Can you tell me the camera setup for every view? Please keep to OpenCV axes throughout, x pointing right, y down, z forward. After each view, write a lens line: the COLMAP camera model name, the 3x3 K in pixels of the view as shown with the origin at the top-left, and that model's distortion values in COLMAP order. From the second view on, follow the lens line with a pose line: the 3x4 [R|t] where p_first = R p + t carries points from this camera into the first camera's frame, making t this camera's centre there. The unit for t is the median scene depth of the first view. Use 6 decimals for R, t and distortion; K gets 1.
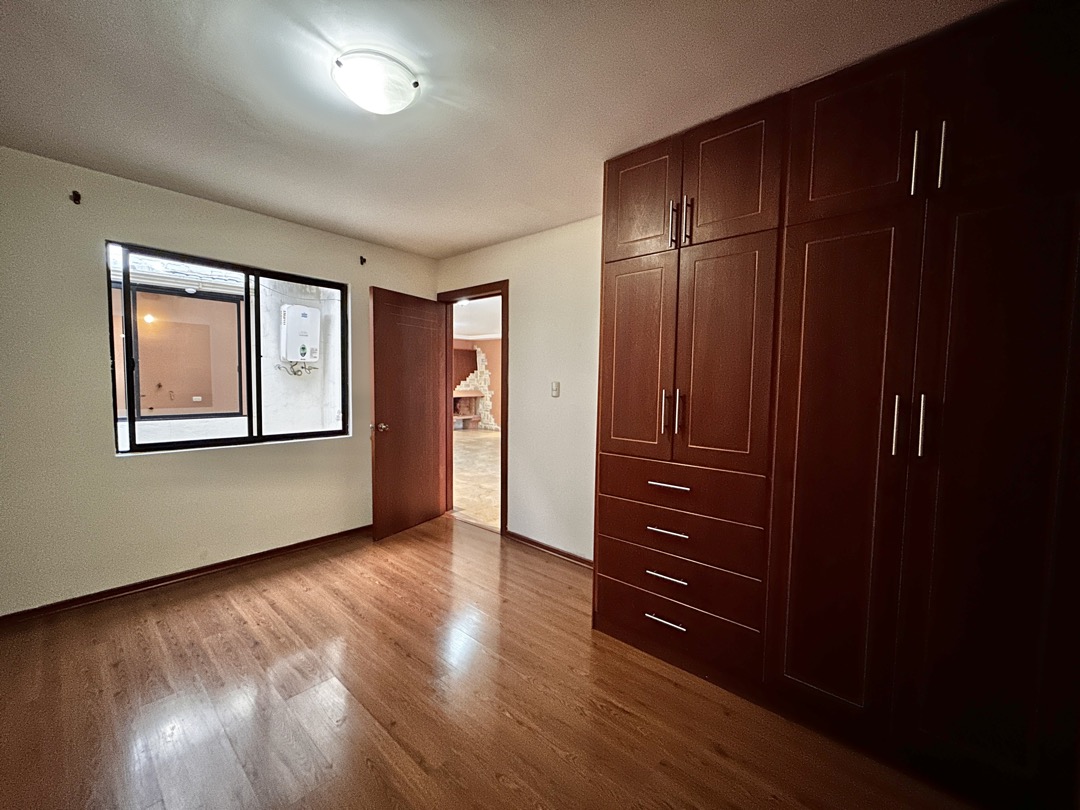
lens RADIAL K [[432.1, 0, 538.7], [0, 432.1, 406.7], [0, 0, 1]] dist [-0.002601, 0.000580]
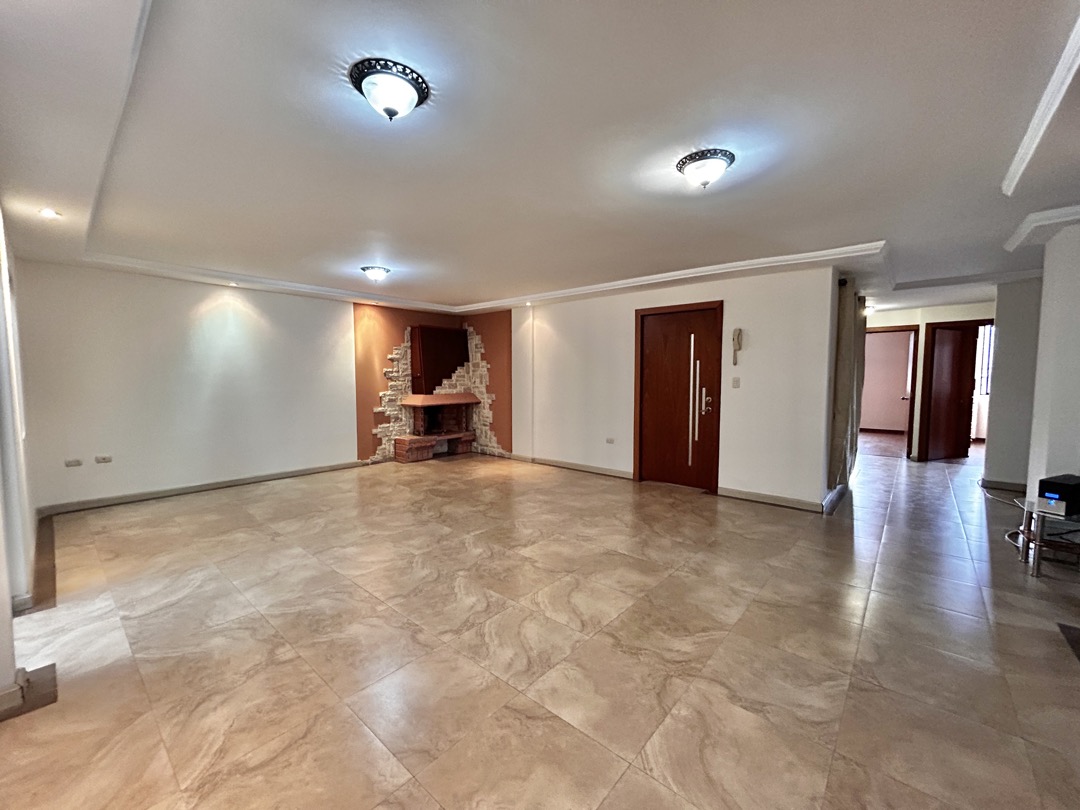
lens RADIAL K [[436.9, 0, 539.1], [0, 436.9, 405.3], [0, 0, 1]] dist [0.001993, 0.000728]
pose [[0.999842, -0.017737, 0.000697, -0.098903], [0.017733, 0.999822, 0.006416, -0.055356], [-0.000811, -0.006403, 0.999979, 0.877544]]
